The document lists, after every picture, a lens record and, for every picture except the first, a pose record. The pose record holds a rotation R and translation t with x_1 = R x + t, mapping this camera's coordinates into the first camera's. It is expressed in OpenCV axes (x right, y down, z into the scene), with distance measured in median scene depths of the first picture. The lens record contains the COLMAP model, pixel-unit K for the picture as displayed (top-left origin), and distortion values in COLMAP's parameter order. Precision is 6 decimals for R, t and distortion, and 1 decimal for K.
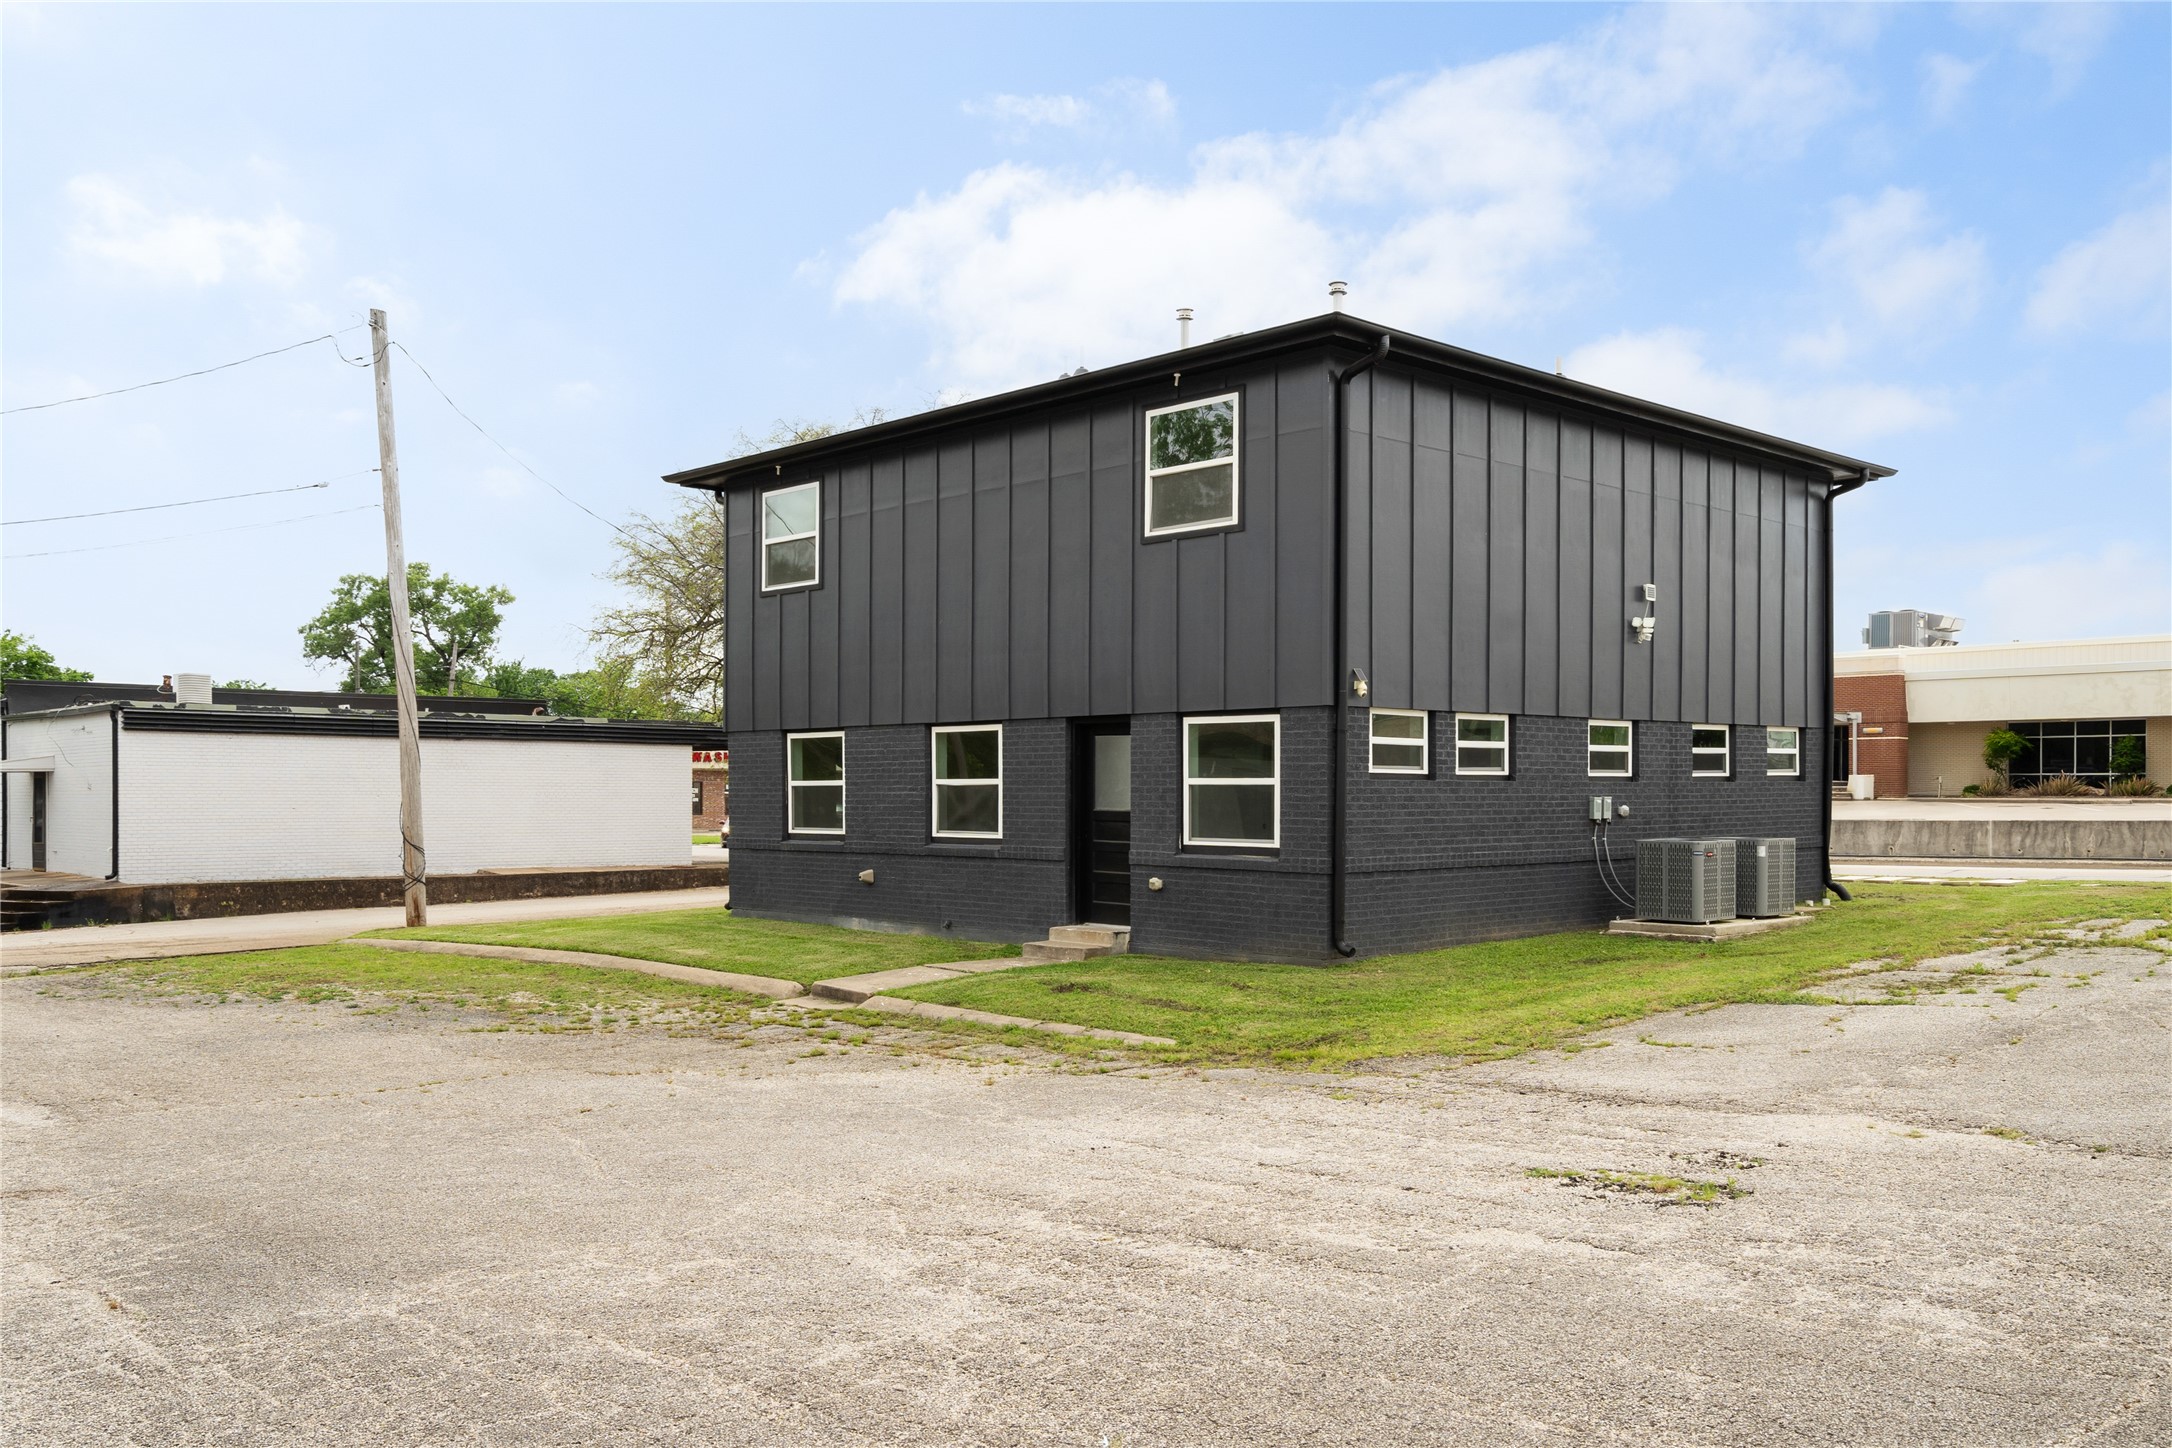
lens RADIAL K [[1711.8, 0, 1087.5], [0, 1711.8, 744.5], [0, 0, 1]] dist [0.011513, 0.000454]
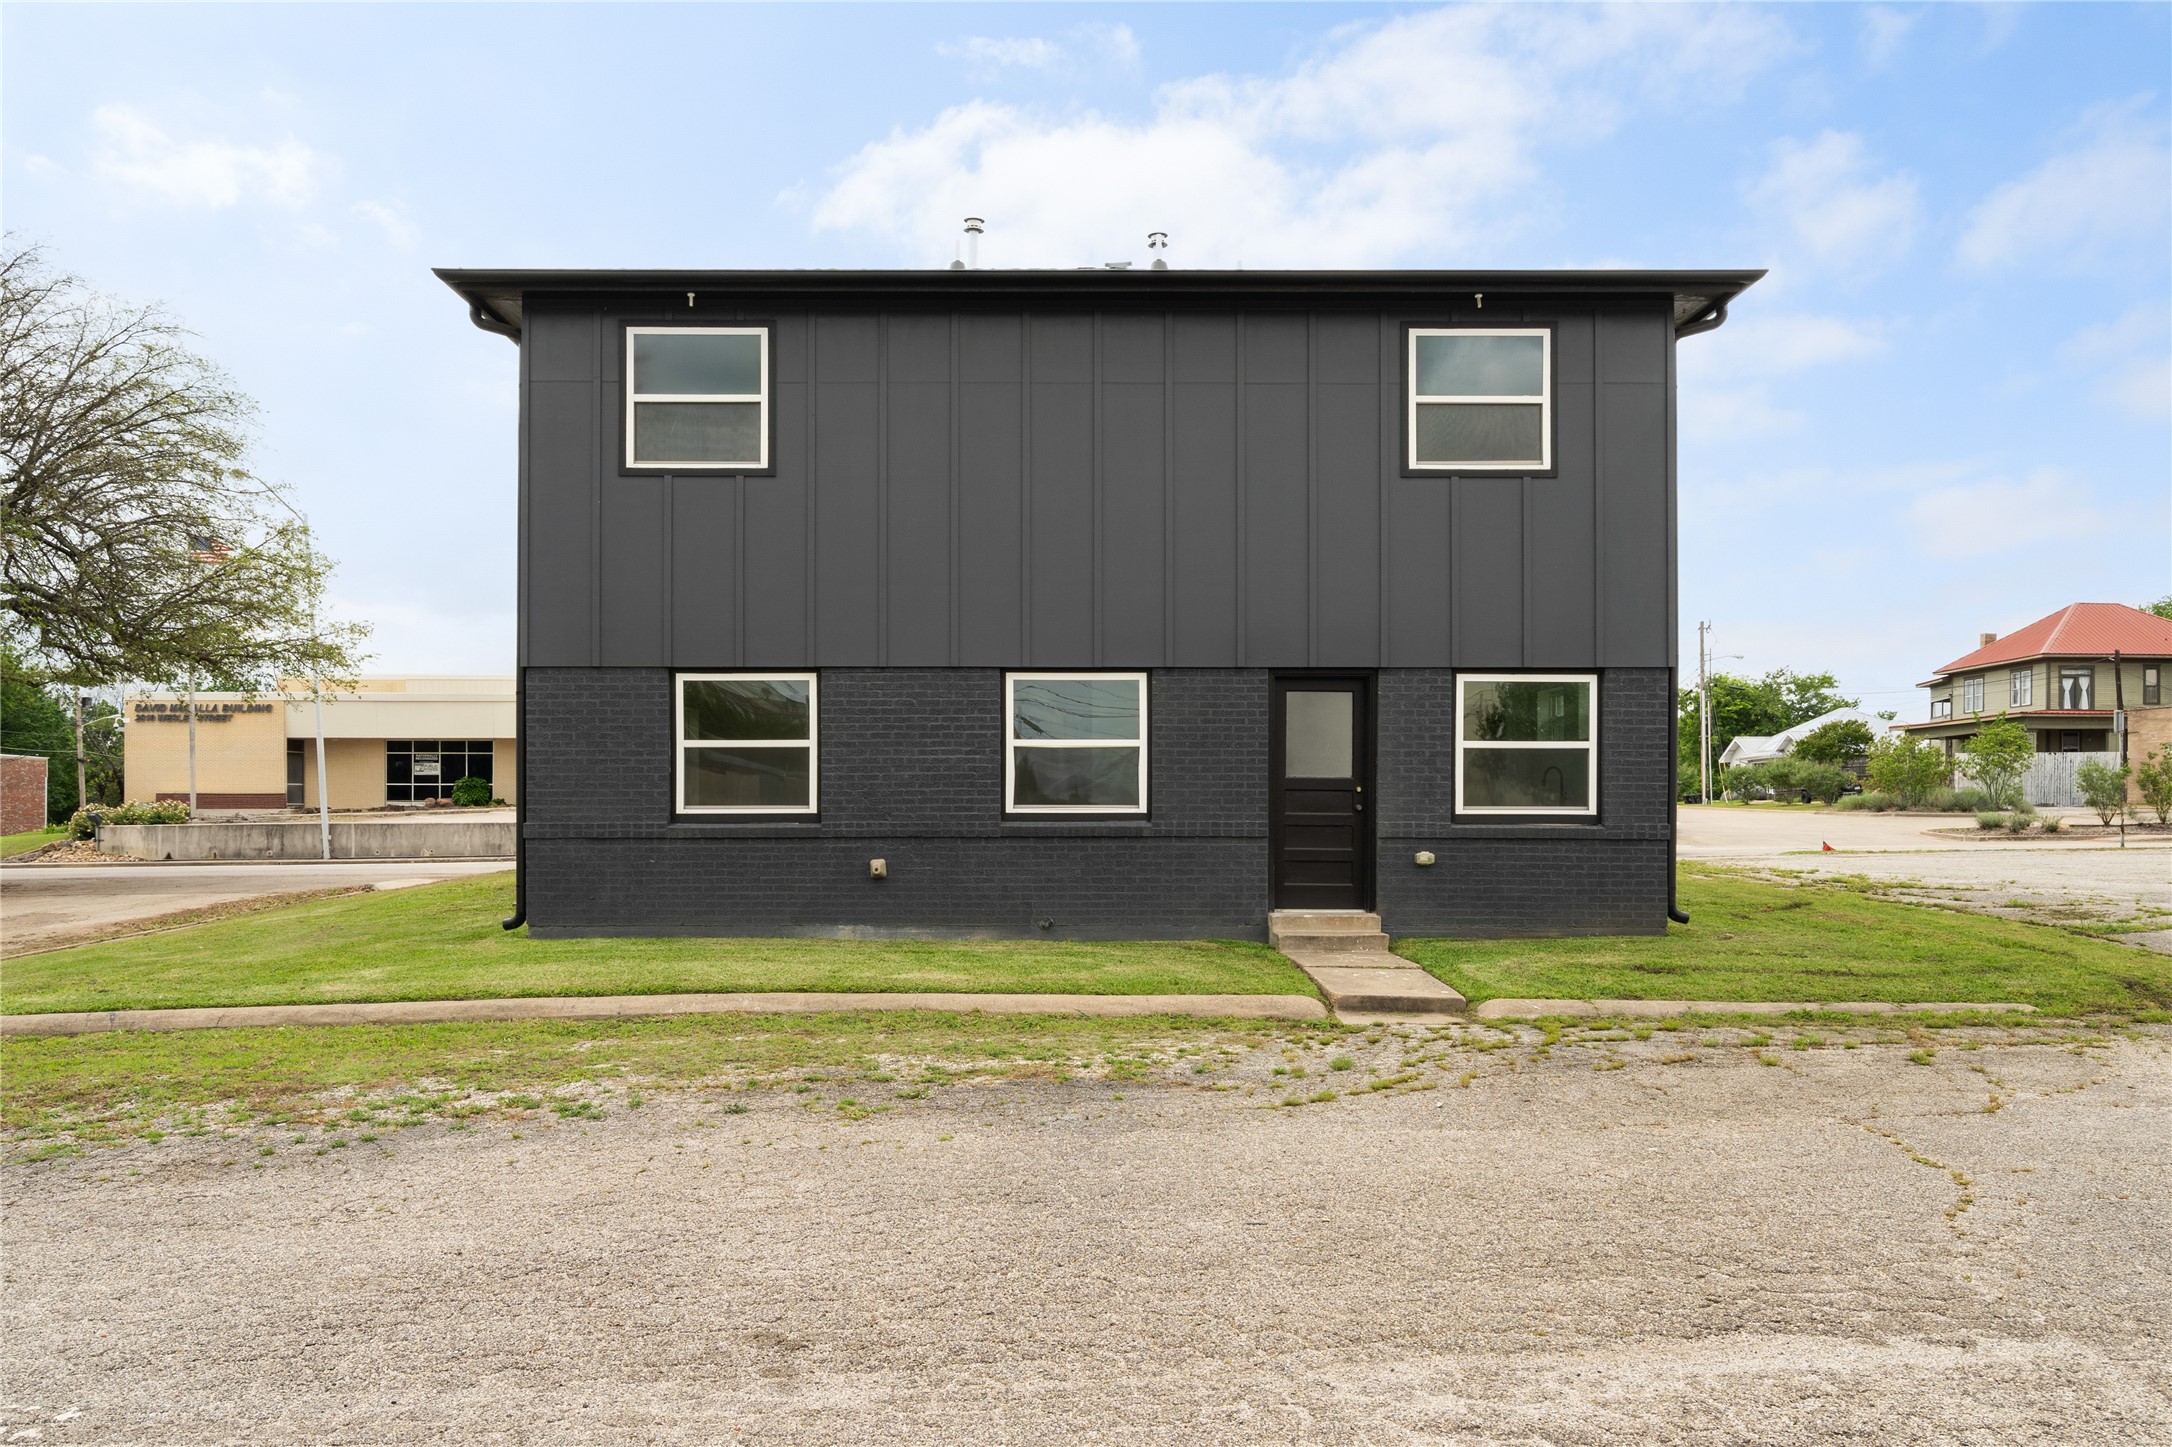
lens RADIAL K [[1409.2, 0, 1088.6], [0, 1409.2, 734.9], [0, 0, 1]] dist [0.002480, -0.003093]
pose [[0.709663, 0.009144, 0.704482, -0.509948], [-0.019159, 0.999796, 0.006323, 0.012996], [-0.704281, -0.017984, 0.709693, 0.507227]]
